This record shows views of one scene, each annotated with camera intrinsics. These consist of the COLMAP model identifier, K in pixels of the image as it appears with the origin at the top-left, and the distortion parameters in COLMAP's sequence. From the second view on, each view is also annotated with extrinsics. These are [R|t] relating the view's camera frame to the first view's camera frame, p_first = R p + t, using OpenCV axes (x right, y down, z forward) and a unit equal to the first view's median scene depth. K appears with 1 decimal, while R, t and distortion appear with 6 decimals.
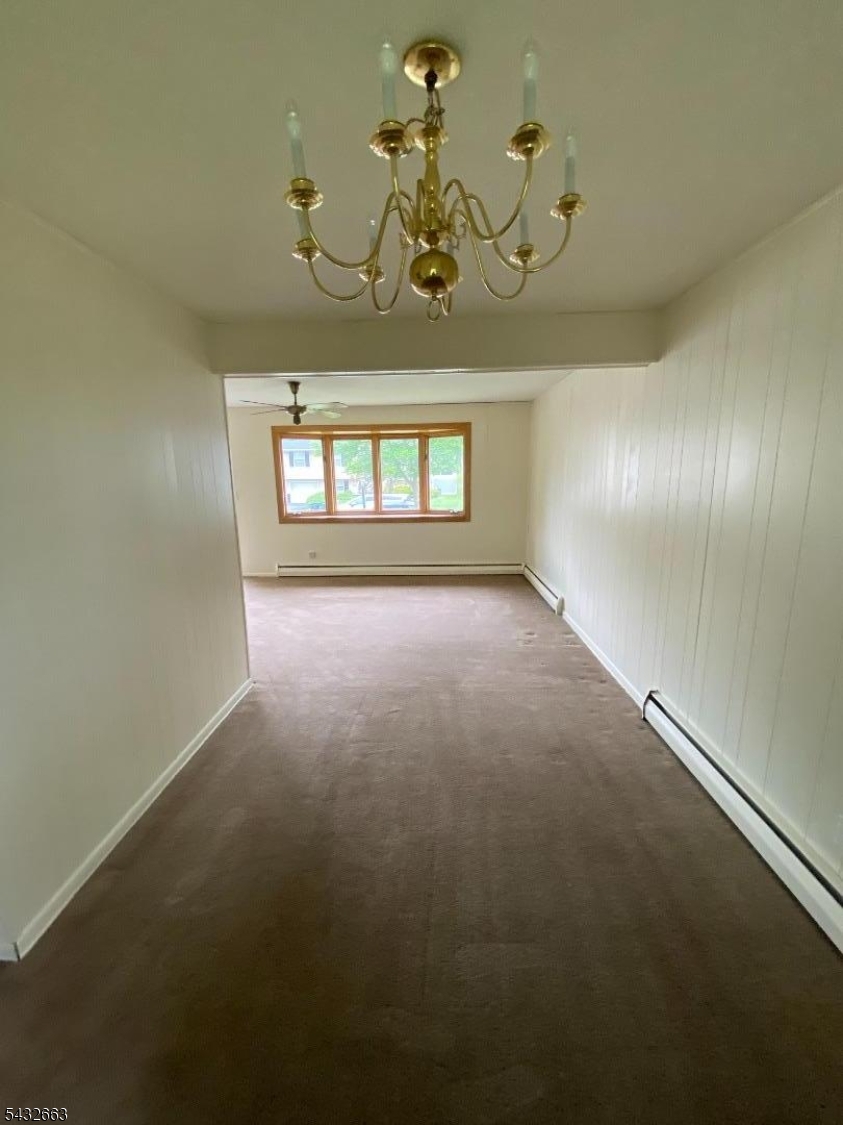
lens RADIAL K [[454.7, 0, 421.5], [0, 454.7, 562.5], [0, 0, 1]] dist [0.065564, -0.048289]
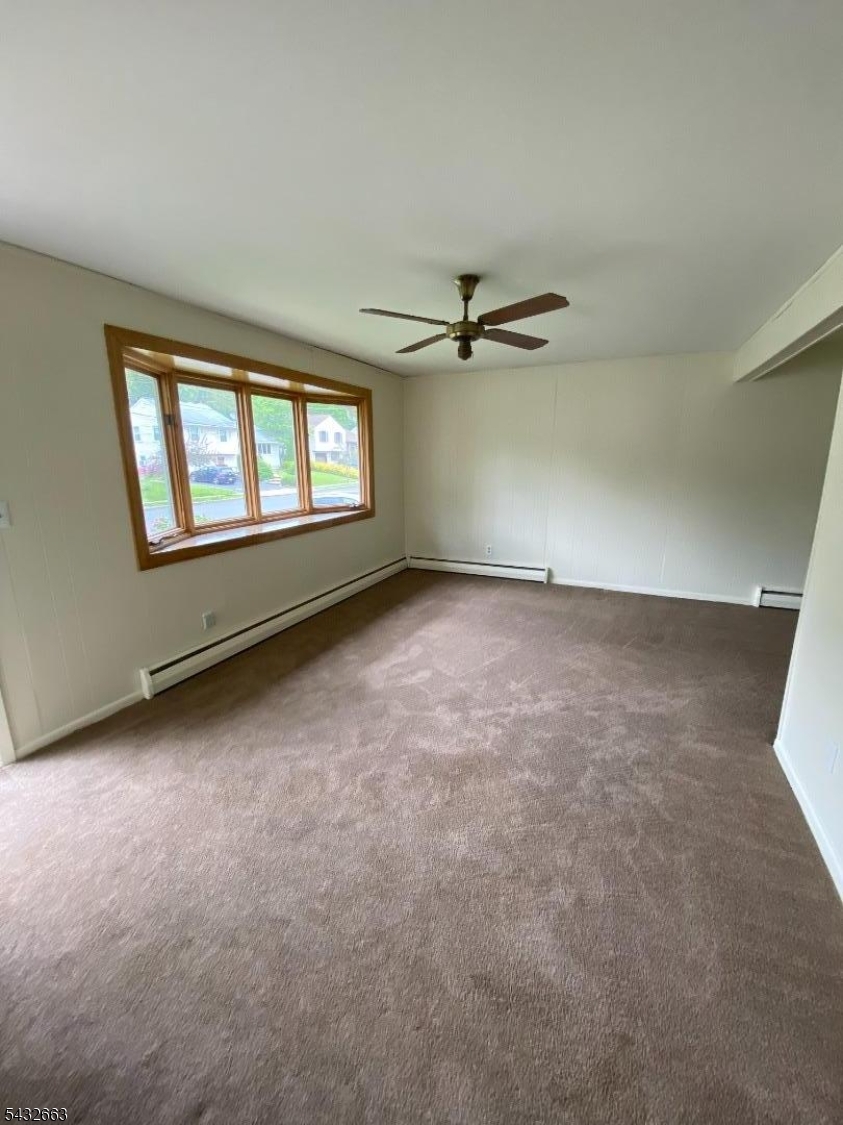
lens RADIAL K [[454.7, 0, 421.5], [0, 454.7, 562.5], [0, 0, 1]] dist [0.065564, -0.048289]
pose [[0.381746, -0.195743, 0.903302, -0.594591], [0.174856, 0.974963, 0.137375, -0.106162], [-0.907577, 0.105506, 0.406415, 0.607398]]
